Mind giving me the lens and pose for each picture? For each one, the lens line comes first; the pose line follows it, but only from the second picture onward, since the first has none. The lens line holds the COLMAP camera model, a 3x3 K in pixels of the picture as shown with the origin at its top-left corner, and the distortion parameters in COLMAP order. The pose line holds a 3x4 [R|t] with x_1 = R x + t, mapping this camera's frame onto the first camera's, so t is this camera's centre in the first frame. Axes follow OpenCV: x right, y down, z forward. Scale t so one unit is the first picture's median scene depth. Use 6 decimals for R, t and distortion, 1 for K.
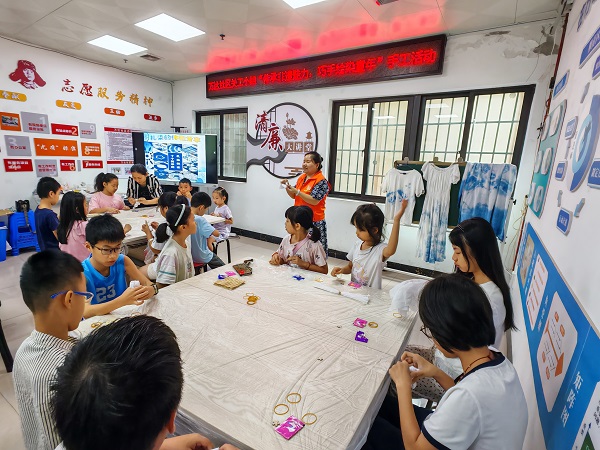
lens RADIAL K [[298.3, 0, 285.4], [0, 298.3, 226.8], [0, 0, 1]] dist [-0.010981, 0.001005]
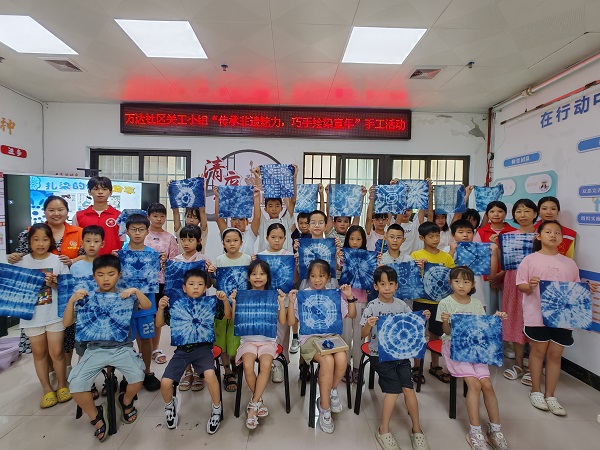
lens RADIAL K [[315.9, 0, 292.3], [0, 315.9, 224.2], [0, 0, 1]] dist [-0.020683, 0.000946]
pose [[0.821771, -0.042496, 0.568232, -0.420826], [0.138265, 0.982284, -0.126495, -0.068409], [-0.552789, 0.182517, 0.813088, 0.218175]]
